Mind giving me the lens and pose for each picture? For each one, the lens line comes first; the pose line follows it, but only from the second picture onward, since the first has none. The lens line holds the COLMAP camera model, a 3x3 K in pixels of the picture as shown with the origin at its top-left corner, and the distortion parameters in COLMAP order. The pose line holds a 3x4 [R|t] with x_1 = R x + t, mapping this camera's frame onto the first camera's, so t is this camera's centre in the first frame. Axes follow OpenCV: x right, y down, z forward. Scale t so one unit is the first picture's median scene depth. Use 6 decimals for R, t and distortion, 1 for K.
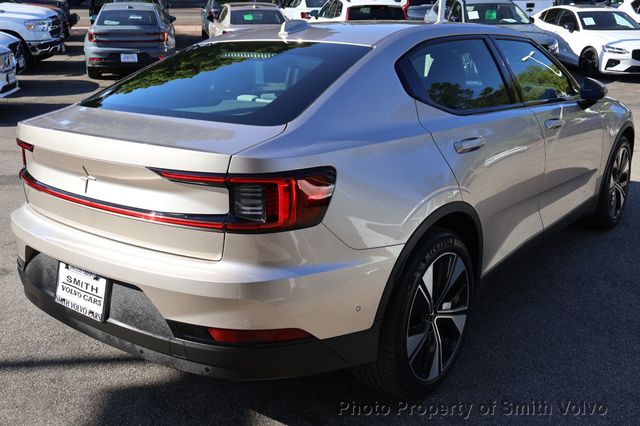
lens RADIAL K [[648.2, 0, 319.5], [0, 648.2, 212.9], [0, 0, 1]] dist [0.002211, 0.000000]
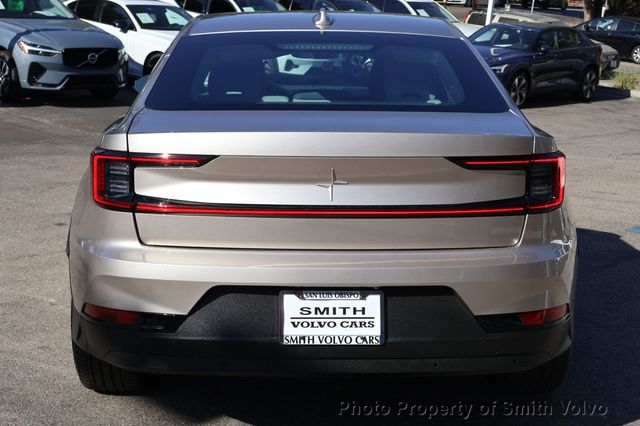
lens RADIAL K [[1055.6, 0, 319.4], [0, 1055.6, 212.6], [0, 0, 1]] dist [0.042076, 0.000000]
pose [[0.753879, -0.091770, 0.650573, -0.987102], [0.159373, 0.986166, -0.045572, 0.034992], [-0.637390, 0.138039, 0.758076, -0.028311]]
